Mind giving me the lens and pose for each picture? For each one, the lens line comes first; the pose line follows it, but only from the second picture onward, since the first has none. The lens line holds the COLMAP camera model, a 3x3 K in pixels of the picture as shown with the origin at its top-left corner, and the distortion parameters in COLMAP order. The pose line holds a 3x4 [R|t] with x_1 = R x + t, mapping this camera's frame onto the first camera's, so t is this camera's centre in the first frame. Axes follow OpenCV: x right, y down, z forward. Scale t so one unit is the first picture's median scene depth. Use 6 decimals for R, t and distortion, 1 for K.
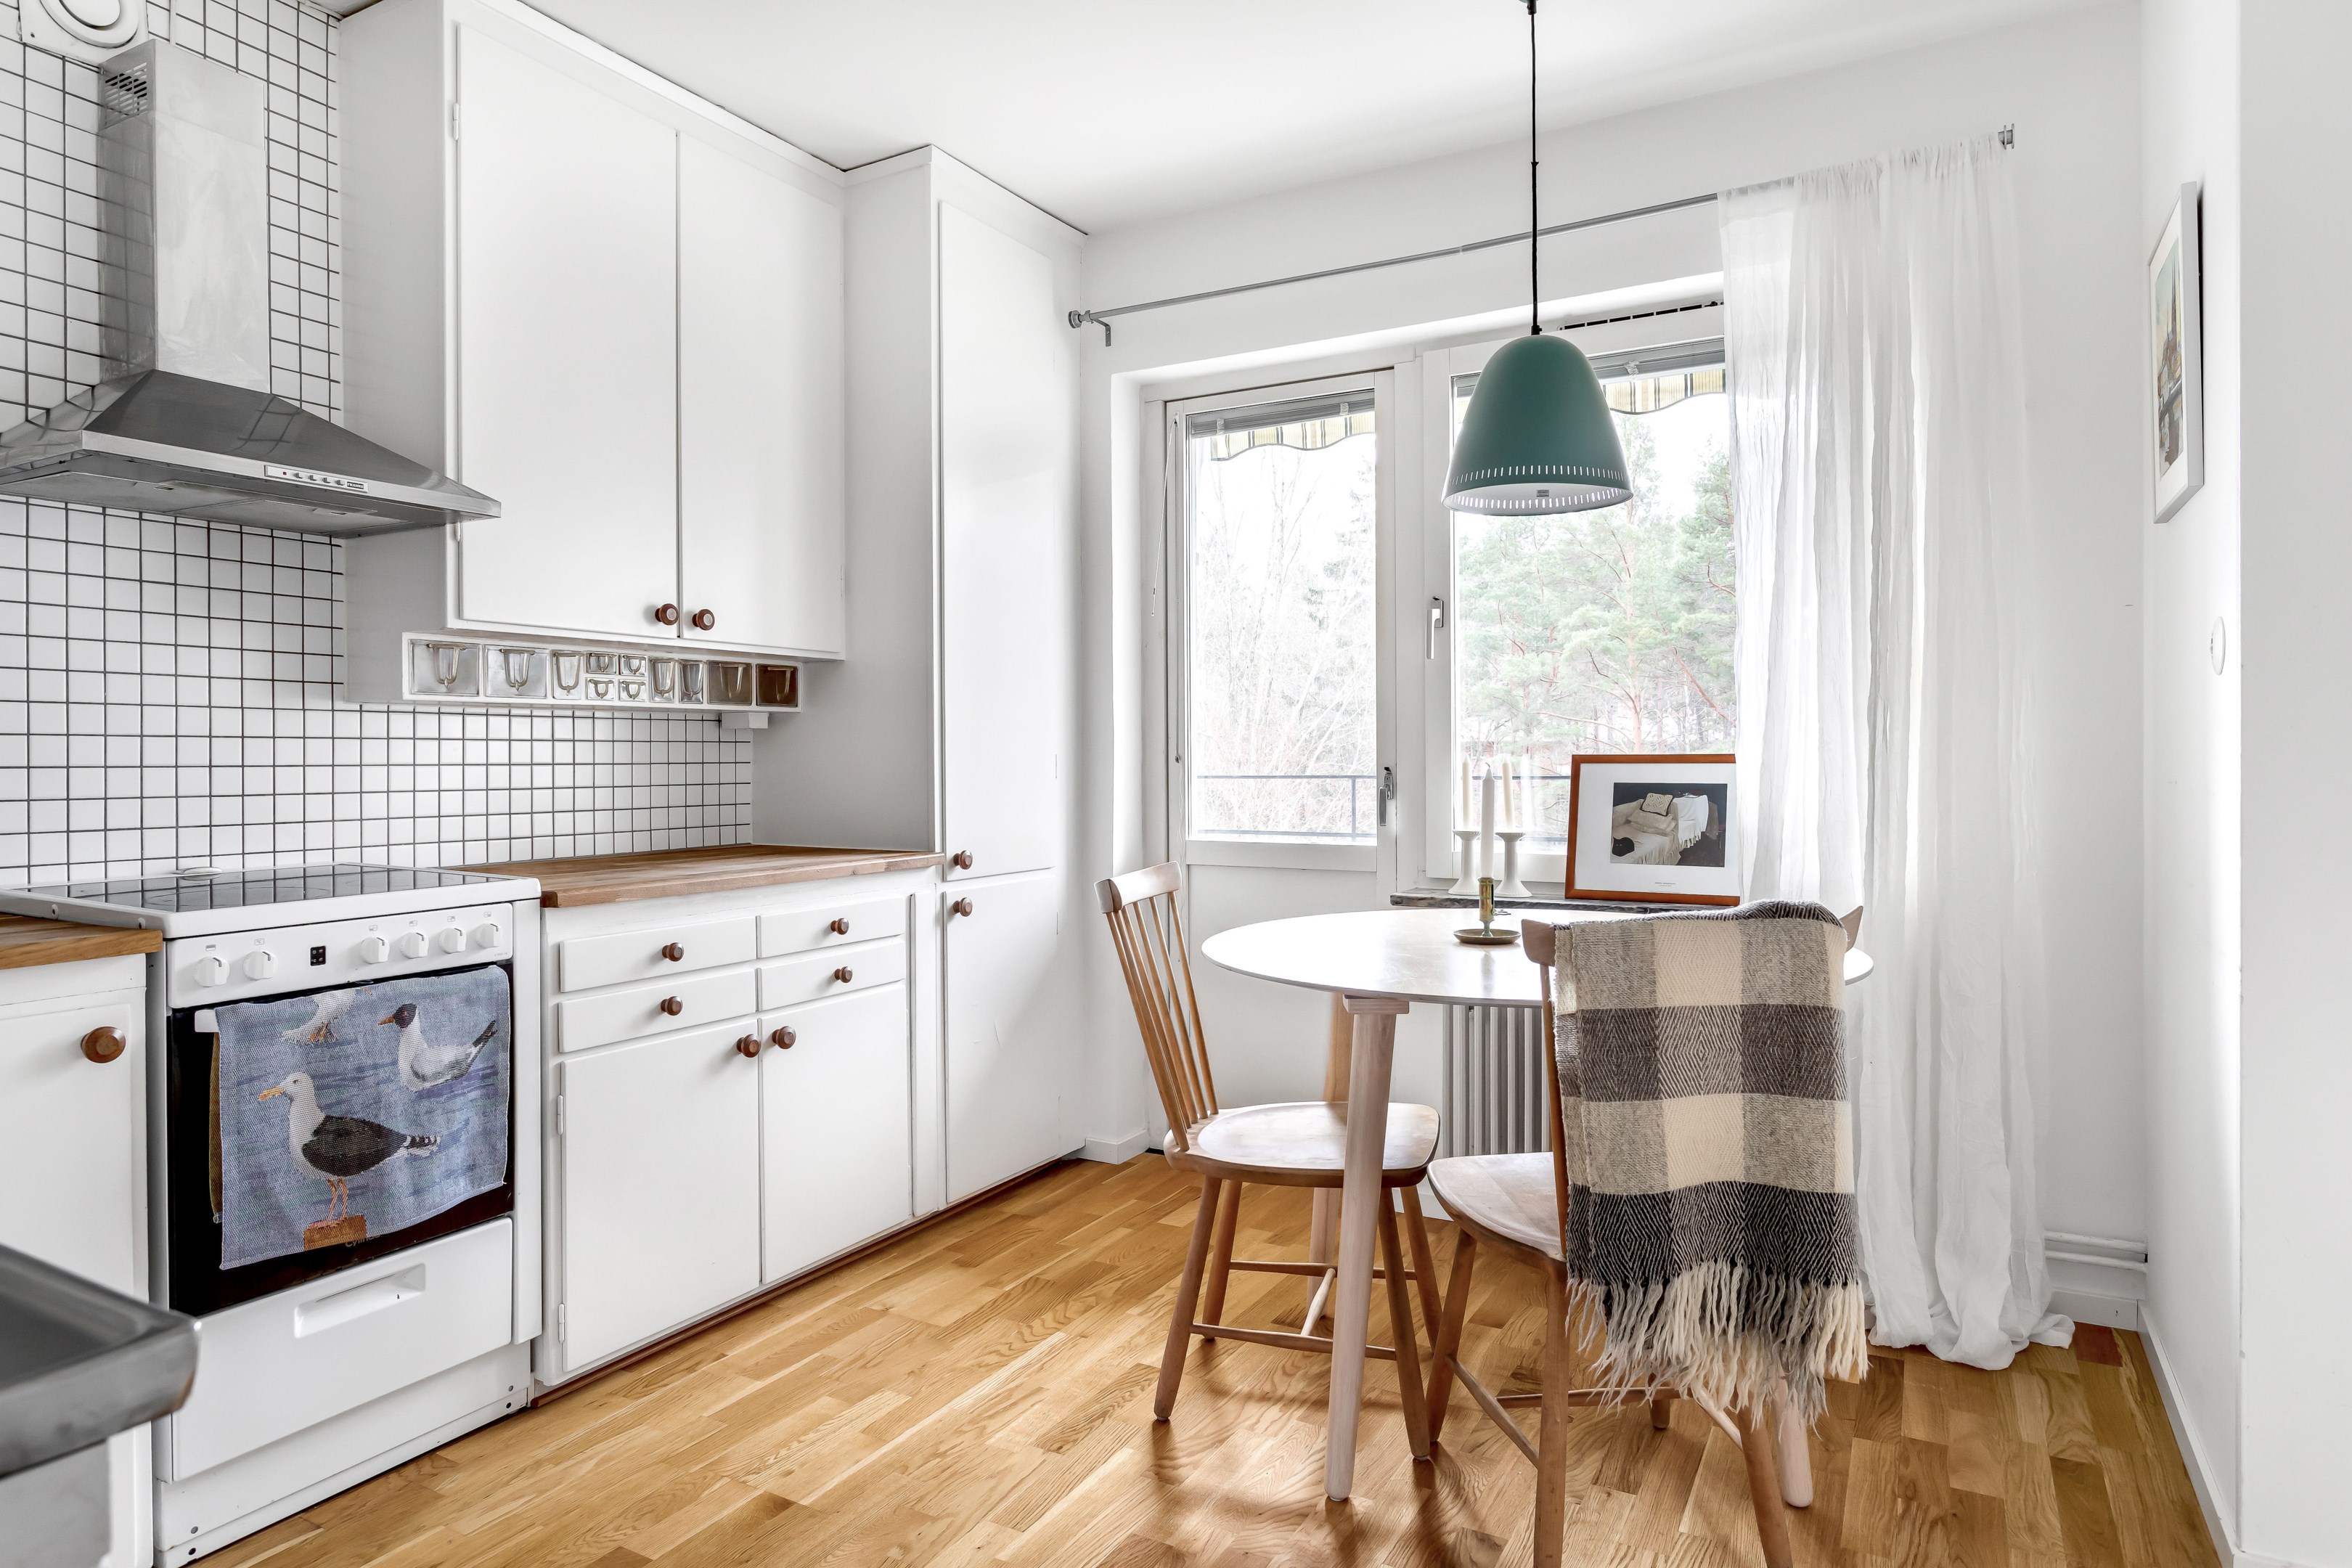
lens RADIAL K [[1371.1, 0, 1169.3], [0, 1371.1, 760.1], [0, 0, 1]] dist [-0.005097, -0.001748]
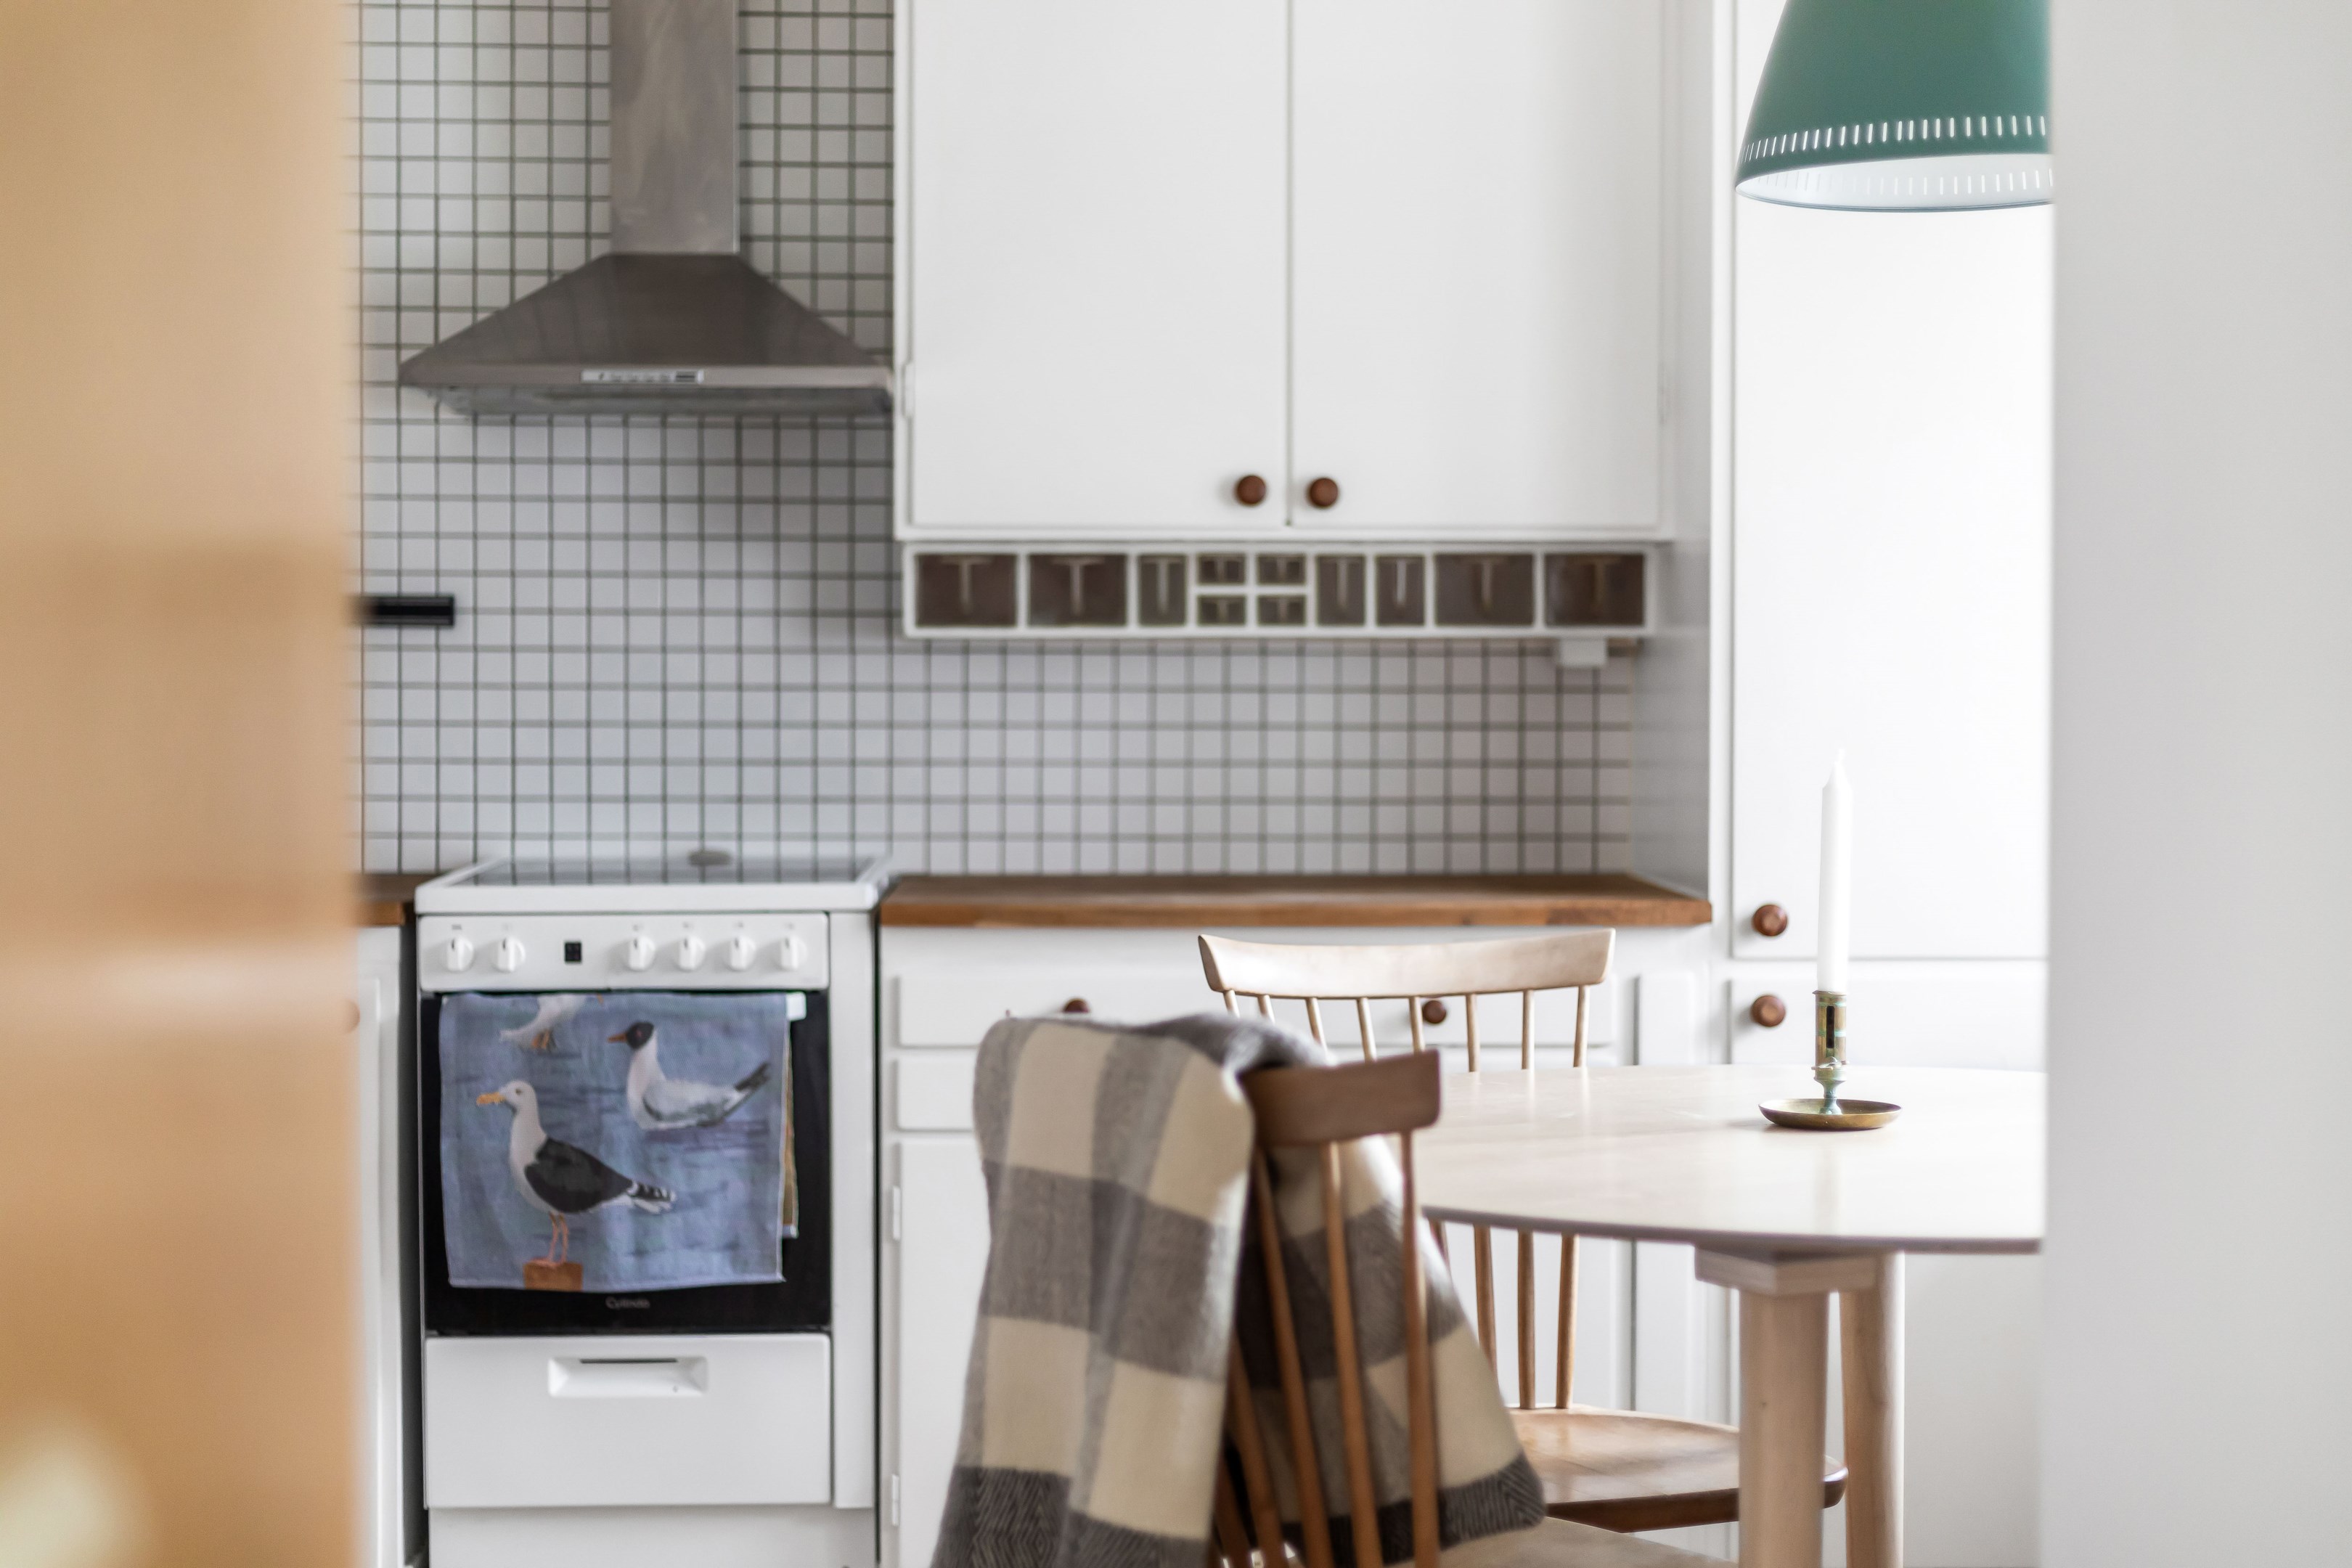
lens RADIAL K [[3355.2, 0, 1176.6], [0, 3355.2, 788.9], [0, 0, 1]] dist [-0.050083, 0.000000]
pose [[0.515065, 0.027242, -0.856718, 1.173478], [-0.006187, 0.999587, 0.028065, -0.015467], [0.857129, -0.009155, 0.515021, 0.226104]]
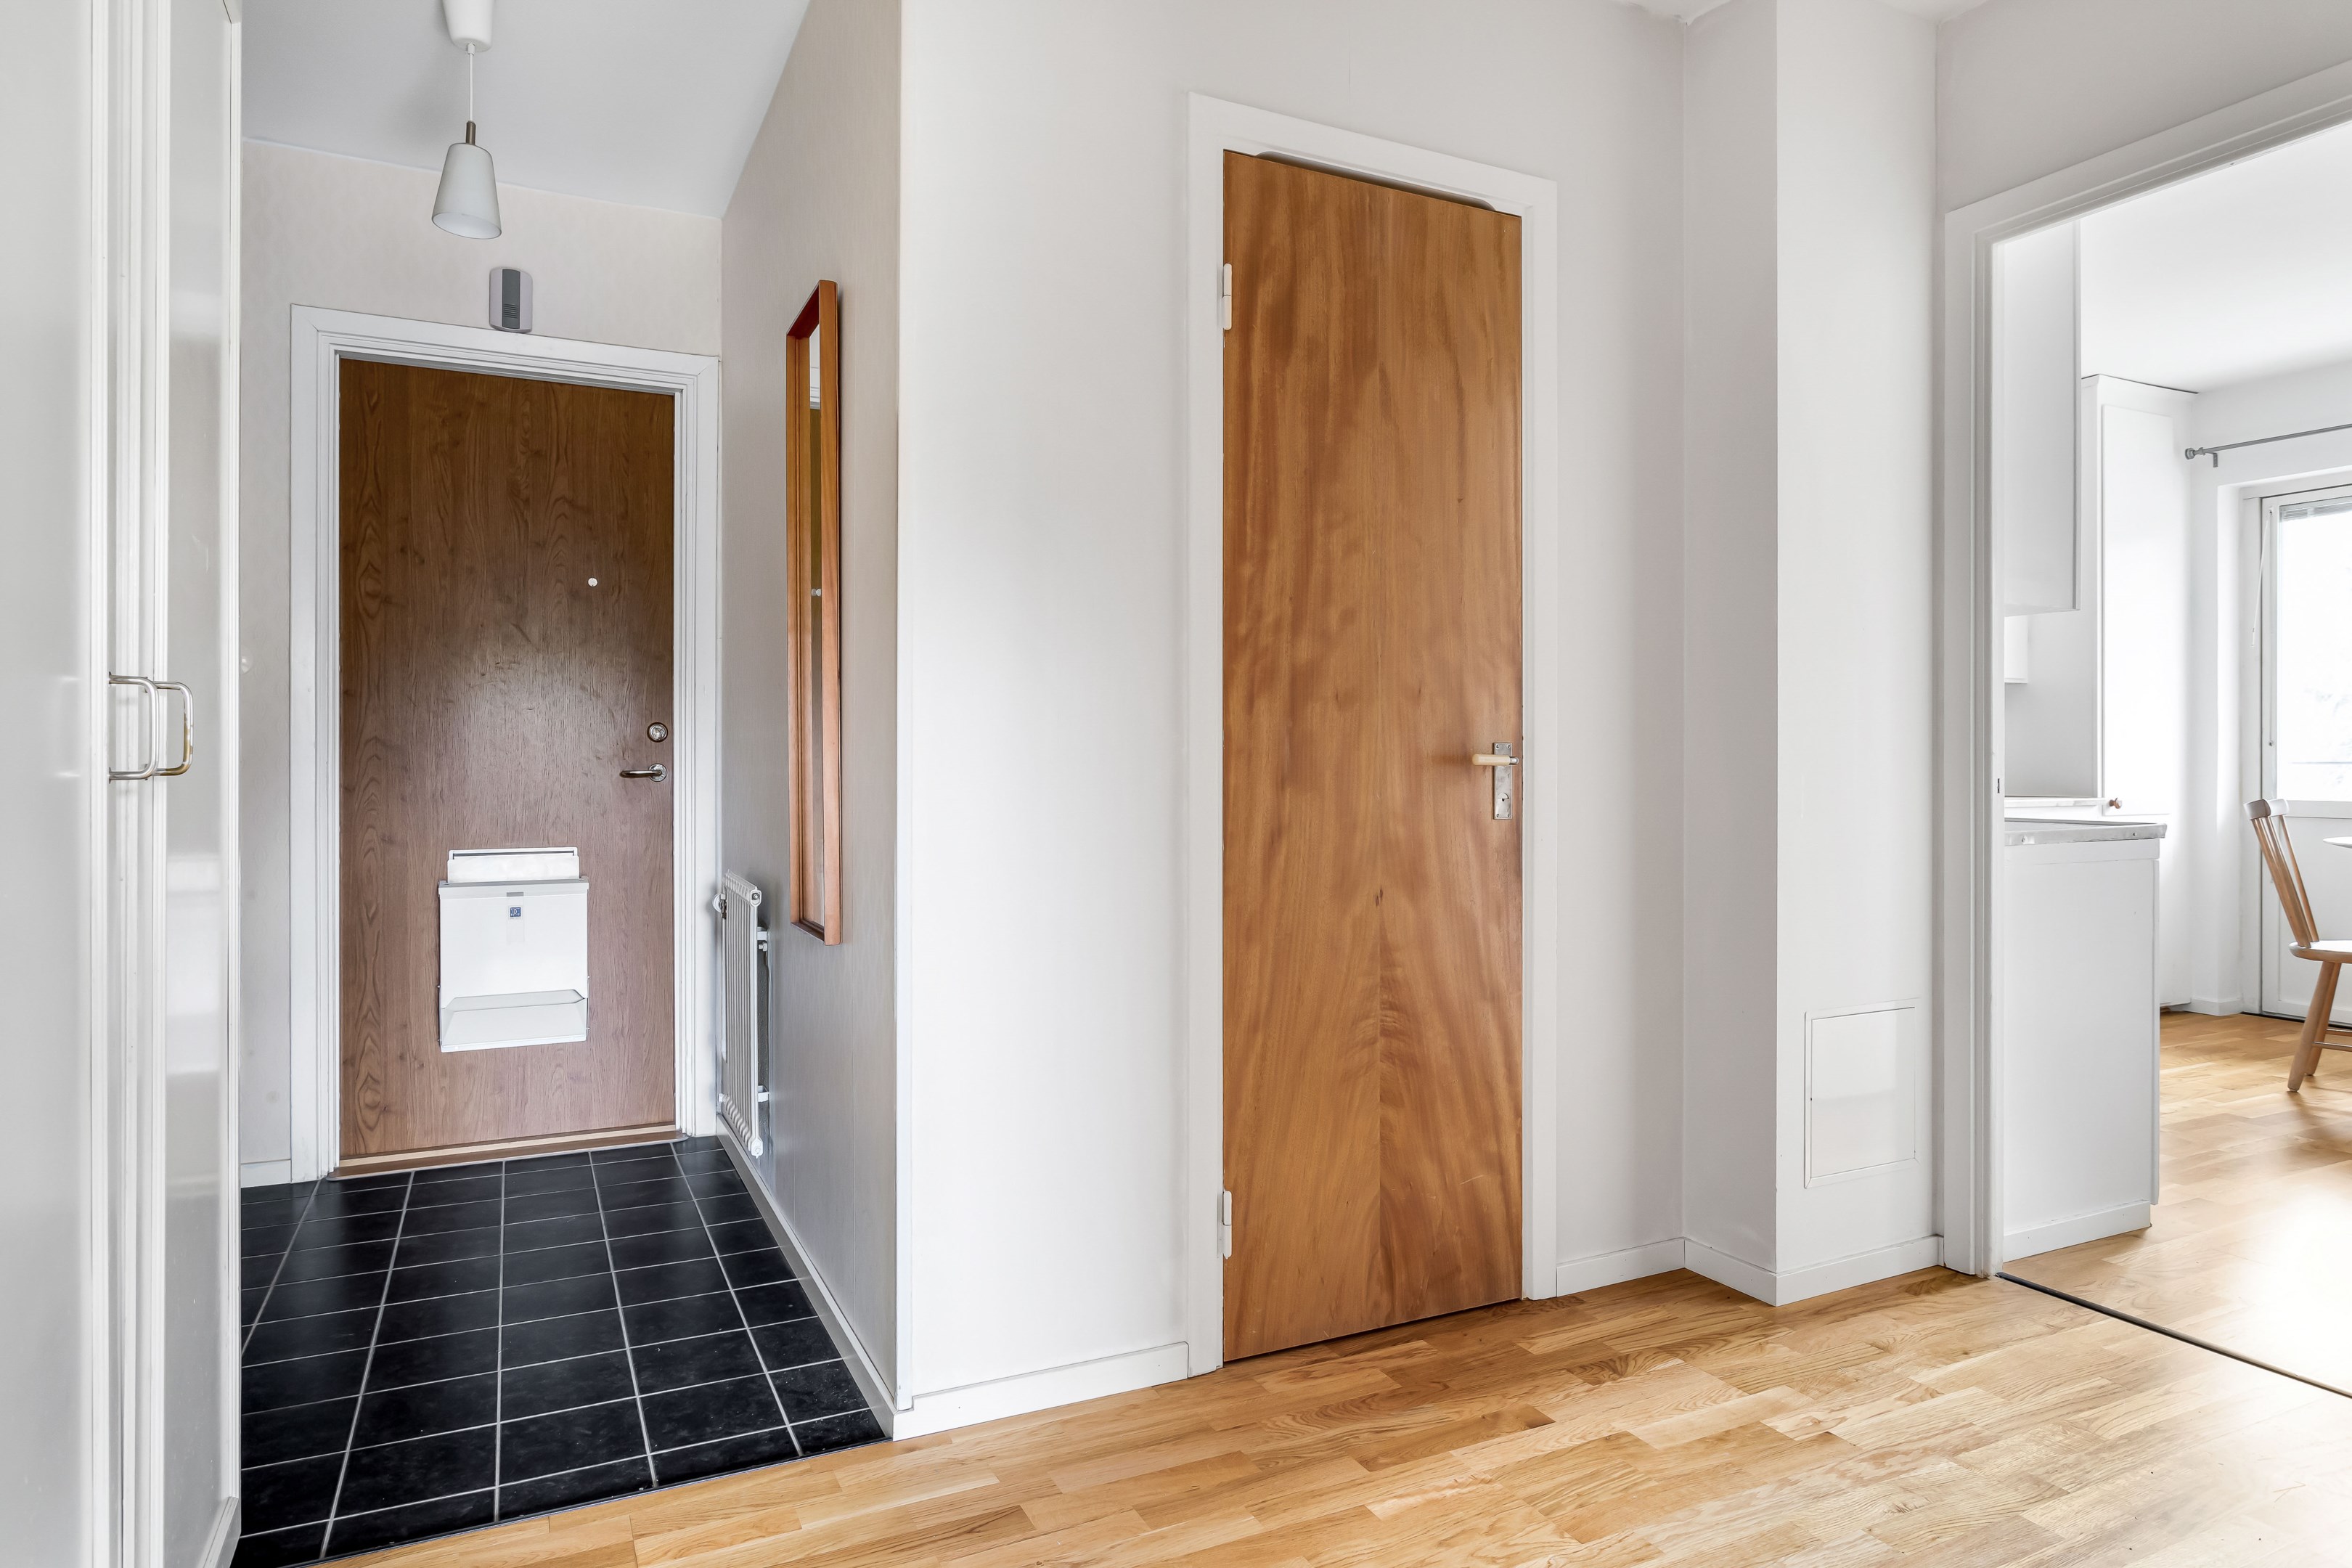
lens RADIAL K [[1371.1, 0, 1175.0], [0, 1371.1, 776.9], [0, 0, 1]] dist [-0.005097, -0.001748]
pose [[0.820903, 0.015320, -0.570862, -0.203107], [-0.006803, 0.999832, 0.017050, 0.029808], [0.571027, -0.010113, 0.820869, -1.466045]]
